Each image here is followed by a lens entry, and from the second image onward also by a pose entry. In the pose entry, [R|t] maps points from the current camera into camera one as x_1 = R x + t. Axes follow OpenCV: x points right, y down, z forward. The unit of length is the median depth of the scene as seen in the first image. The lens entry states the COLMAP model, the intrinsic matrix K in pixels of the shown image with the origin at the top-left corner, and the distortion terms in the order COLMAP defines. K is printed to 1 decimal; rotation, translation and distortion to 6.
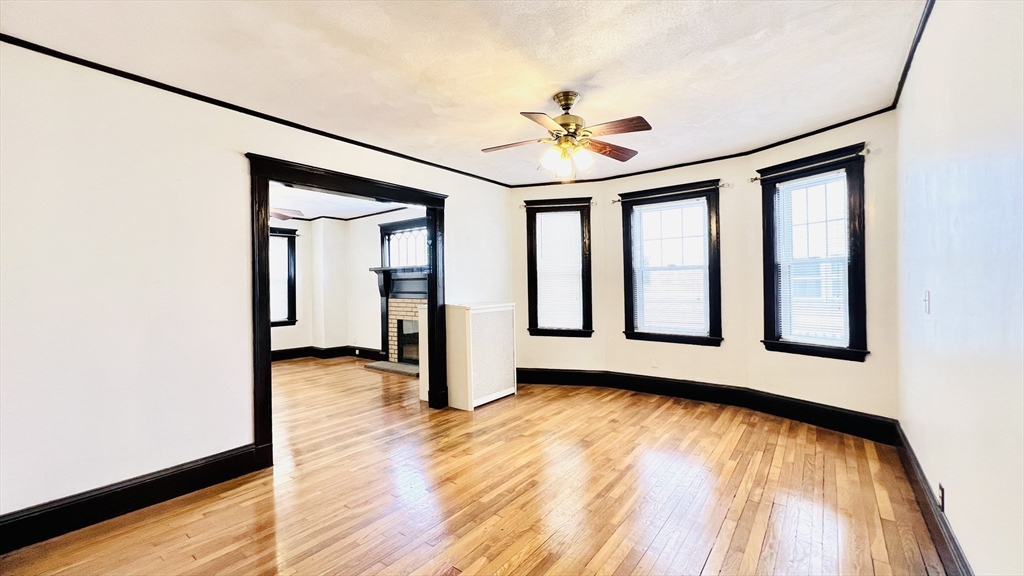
lens RADIAL K [[408.7, 0, 509.4], [0, 408.7, 289.5], [0, 0, 1]] dist [0.000145, 0.000090]
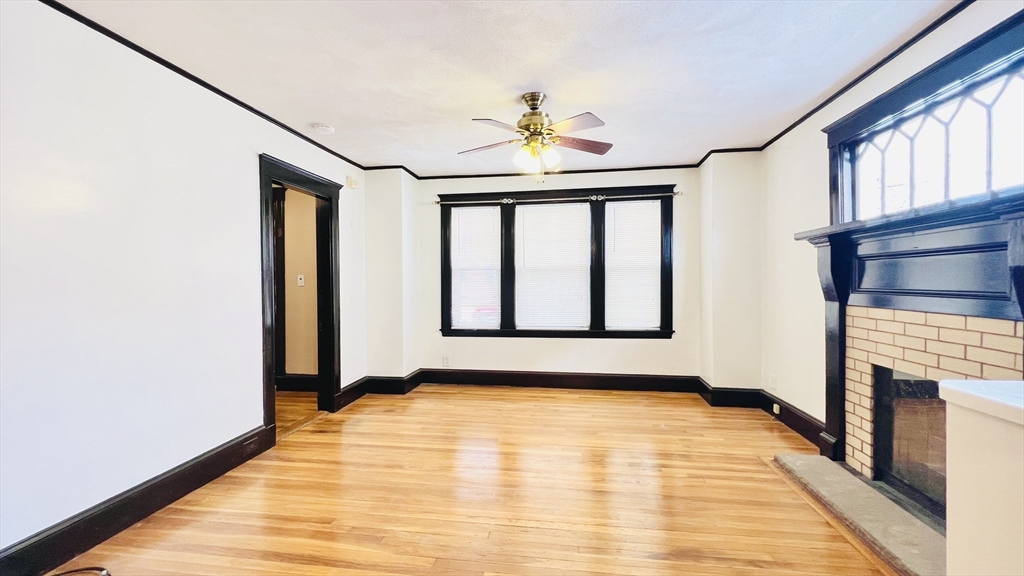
lens RADIAL K [[408.7, 0, 514.2], [0, 408.7, 286.7], [0, 0, 1]] dist [0.000145, 0.000090]
pose [[0.499570, 0.016311, -0.866120, -0.115530], [-0.004836, 0.999860, 0.016040, -0.001234], [0.866260, -0.003824, 0.499579, 0.528591]]
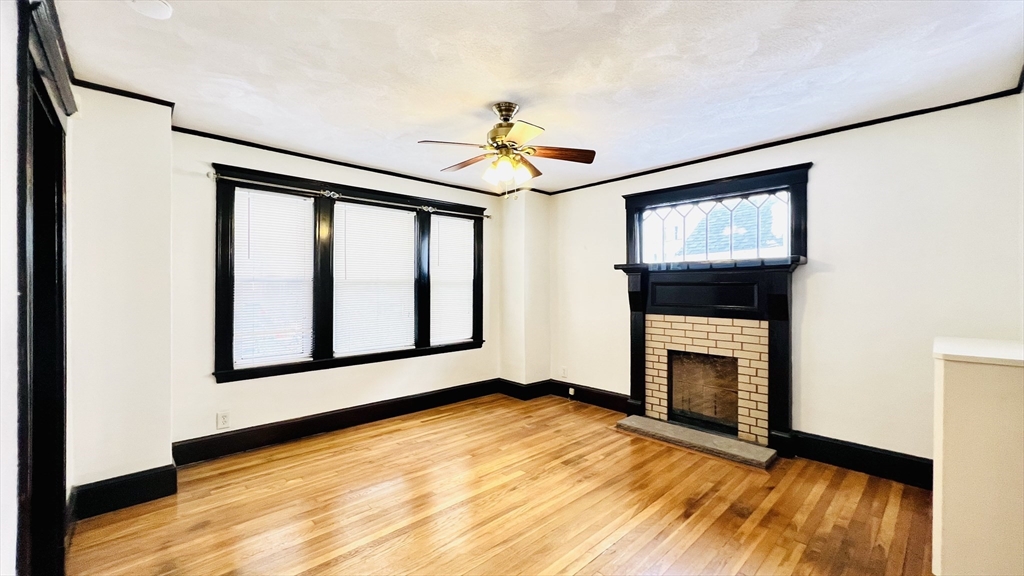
lens RADIAL K [[408.7, 0, 512.6], [0, 408.7, 284.2], [0, 0, 1]] dist [0.000145, 0.000090]
pose [[0.988900, 0.011202, -0.148157, -0.408590], [-0.012765, 0.999872, -0.009607, -0.014460], [0.148031, 0.011392, 0.988917, 0.363392]]
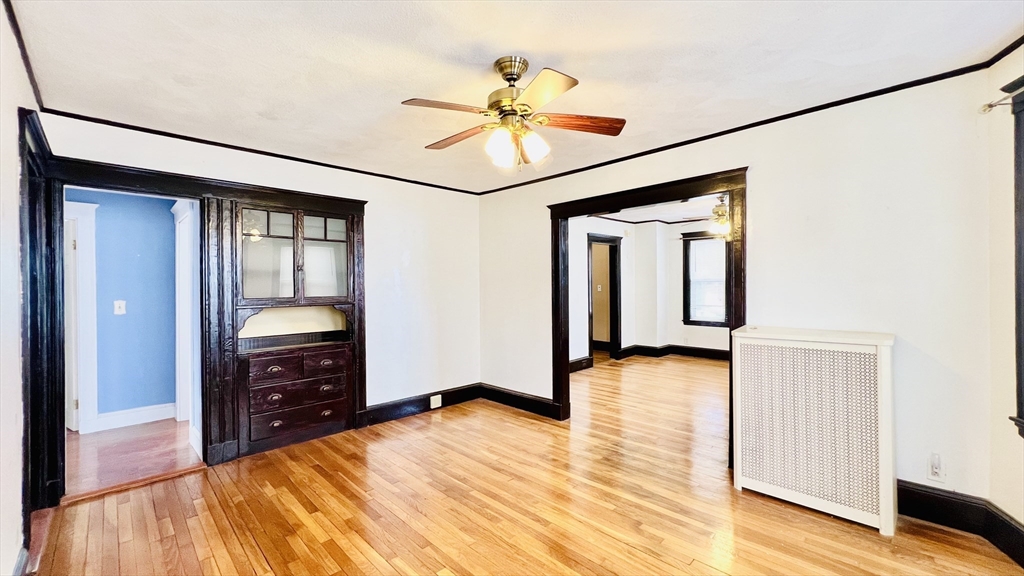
lens RADIAL K [[408.7, 0, 510.7], [0, 408.7, 284.4], [0, 0, 1]] dist [0.000145, 0.000090]
pose [[-0.123607, 0.011563, -0.992264, 0.373338], [0.002261, 0.999933, 0.011370, -0.026023], [0.992329, -0.000838, -0.123625, 0.445893]]
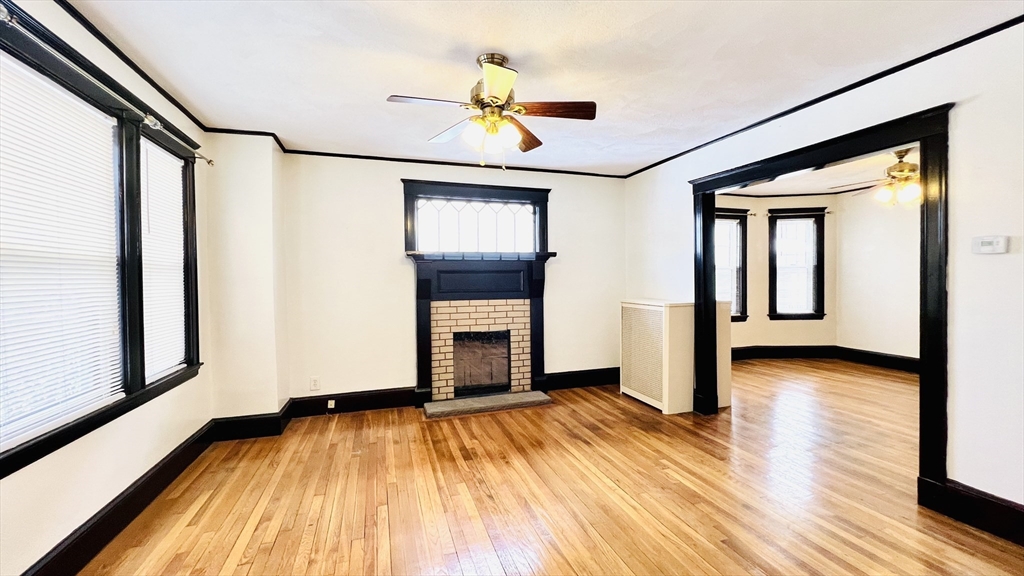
lens RADIAL K [[408.7, 0, 509.7], [0, 408.7, 287.6], [0, 0, 1]] dist [0.000145, 0.000090]
pose [[0.556197, -0.009885, 0.830992, -0.758496], [0.011430, 0.999926, 0.004245, -0.000429], [-0.830972, 0.007137, 0.556269, 0.555917]]
